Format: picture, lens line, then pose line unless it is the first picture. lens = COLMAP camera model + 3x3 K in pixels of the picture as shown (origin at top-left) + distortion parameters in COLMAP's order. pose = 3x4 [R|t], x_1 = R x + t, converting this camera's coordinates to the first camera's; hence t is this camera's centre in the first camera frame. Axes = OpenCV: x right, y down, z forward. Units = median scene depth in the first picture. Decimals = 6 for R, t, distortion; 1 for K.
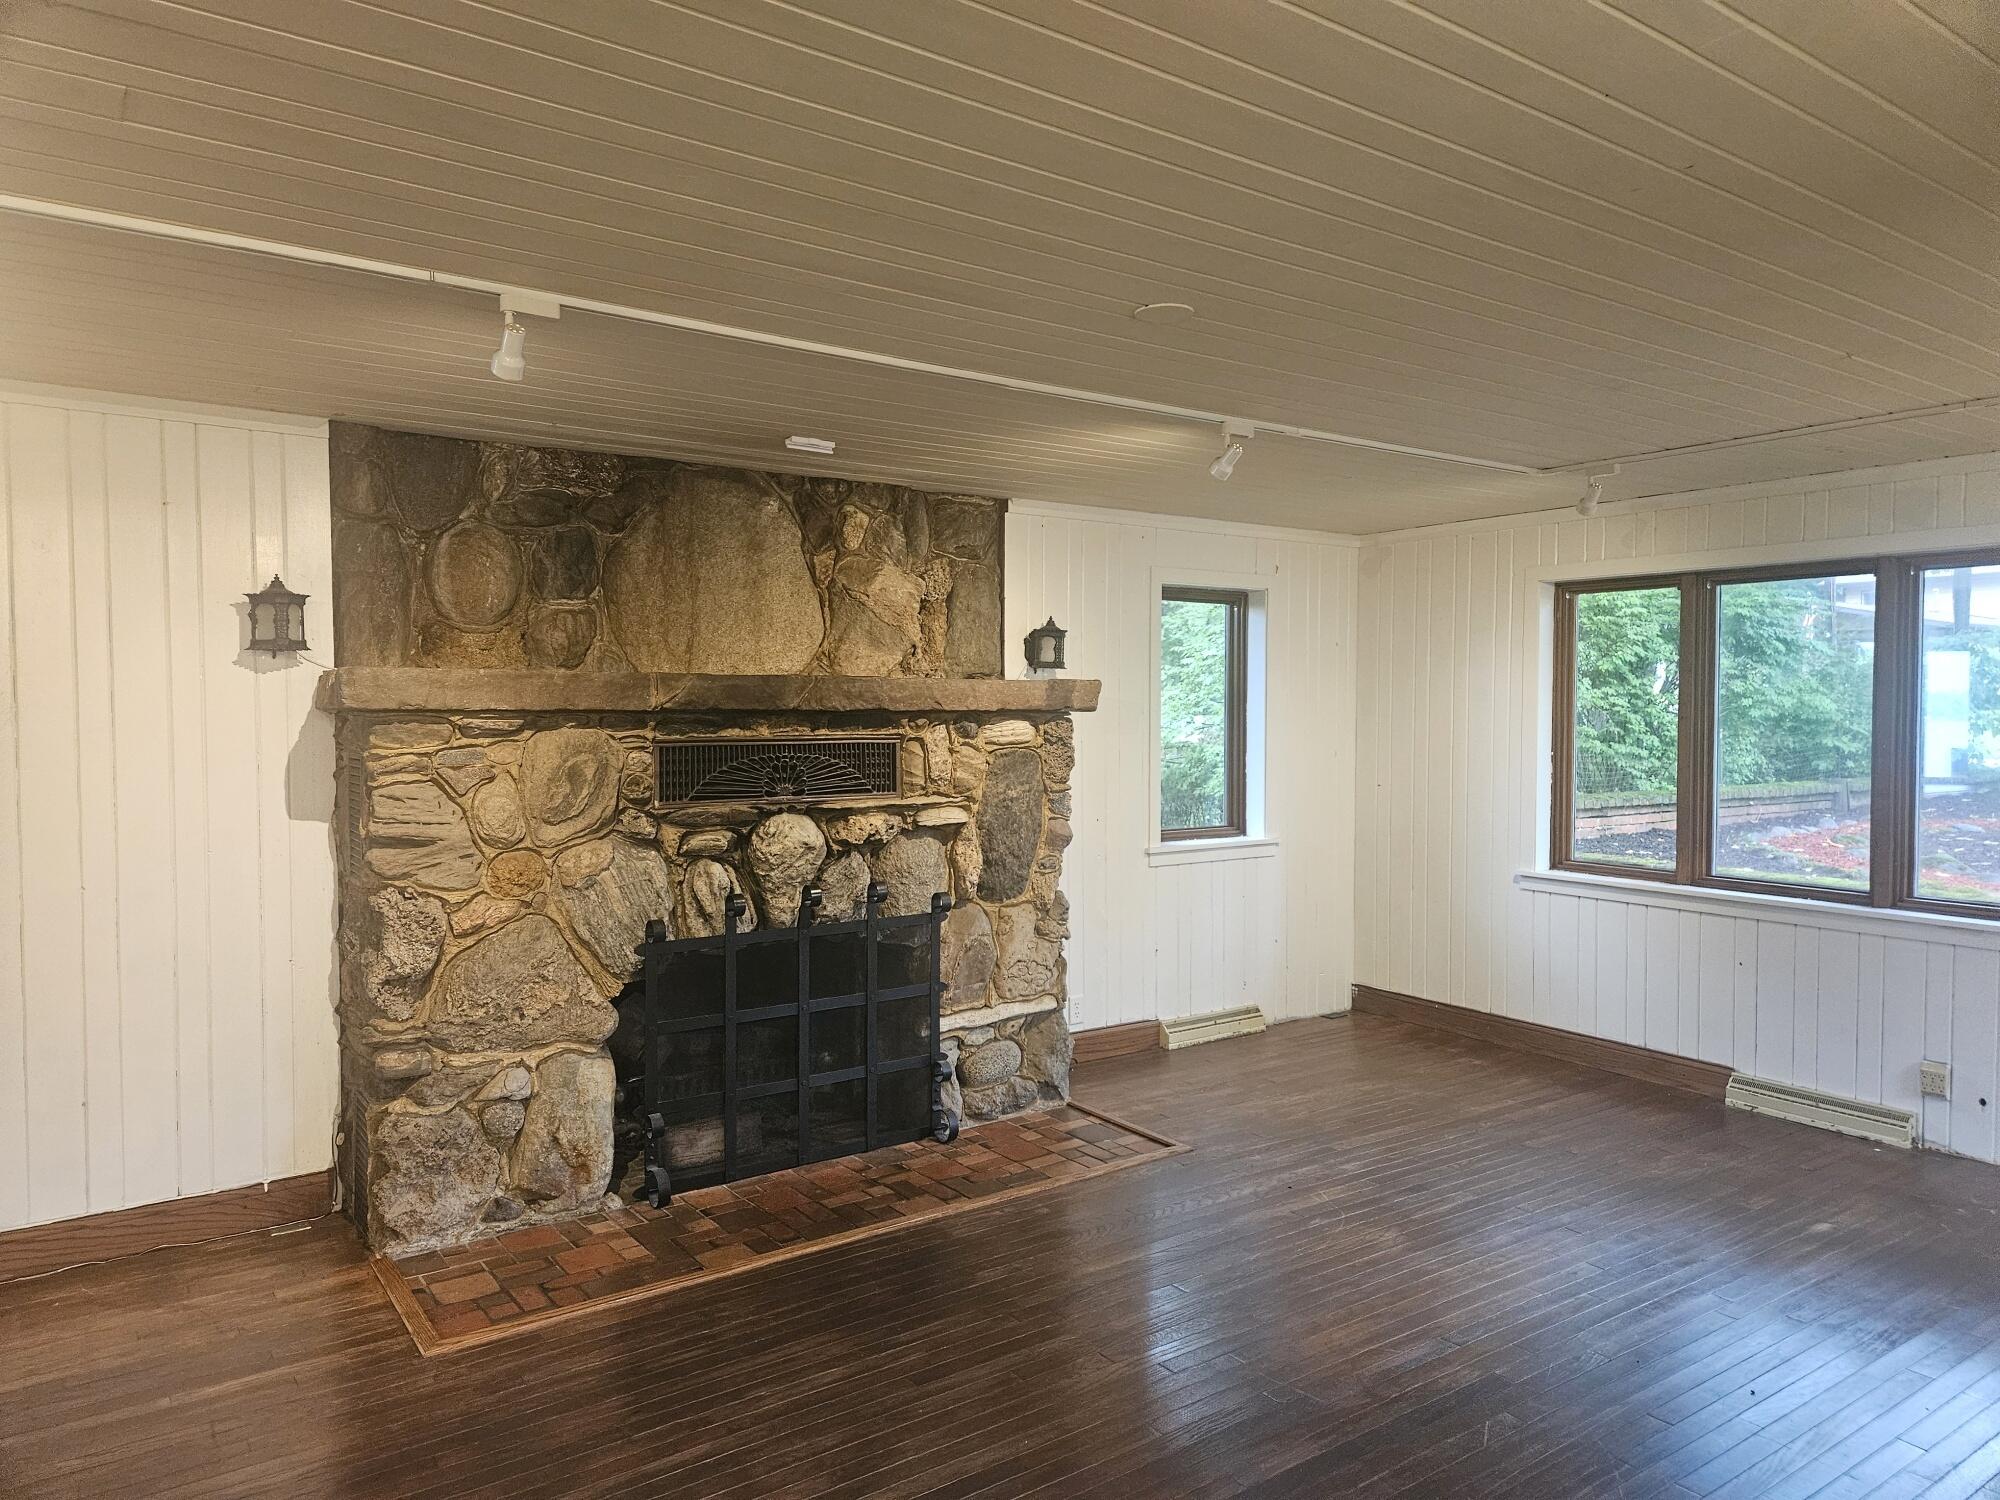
lens RADIAL K [[1327.3, 0, 1004.0], [0, 1327.3, 756.2], [0, 0, 1]] dist [0.064021, -0.037085]
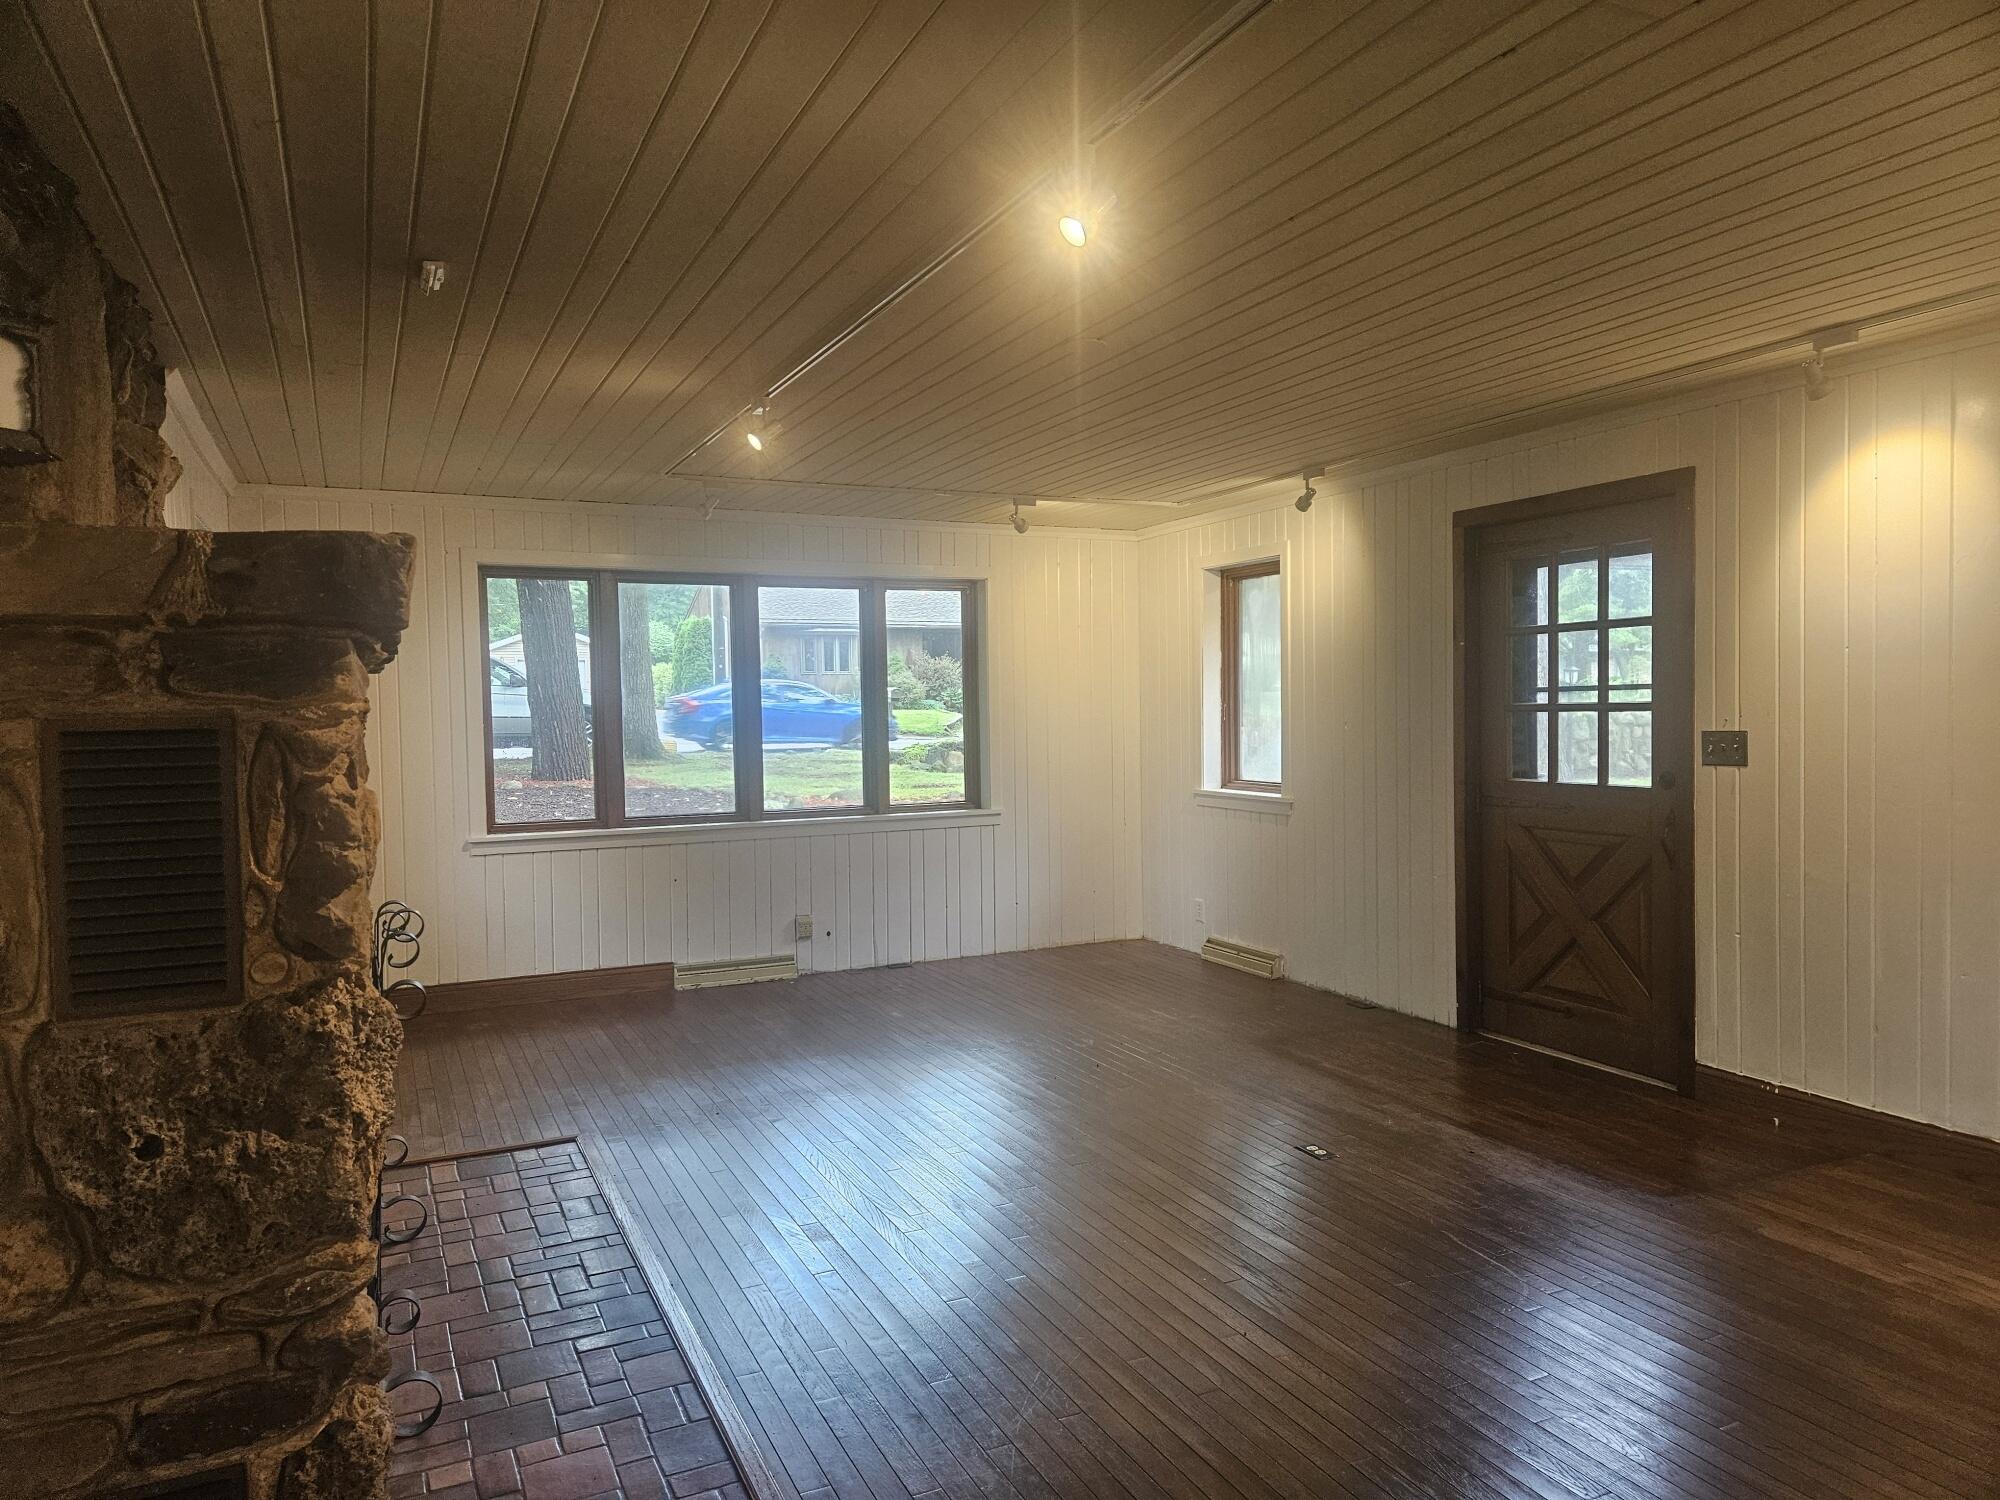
lens RADIAL K [[1327.3, 0, 990.0], [0, 1327.3, 764.3], [0, 0, 1]] dist [0.064021, -0.037085]
pose [[0.172511, -0.050475, 0.983714, -0.740155], [0.053240, 0.997704, 0.041856, 0.007390], [-0.983568, 0.045152, 0.174802, 0.546324]]
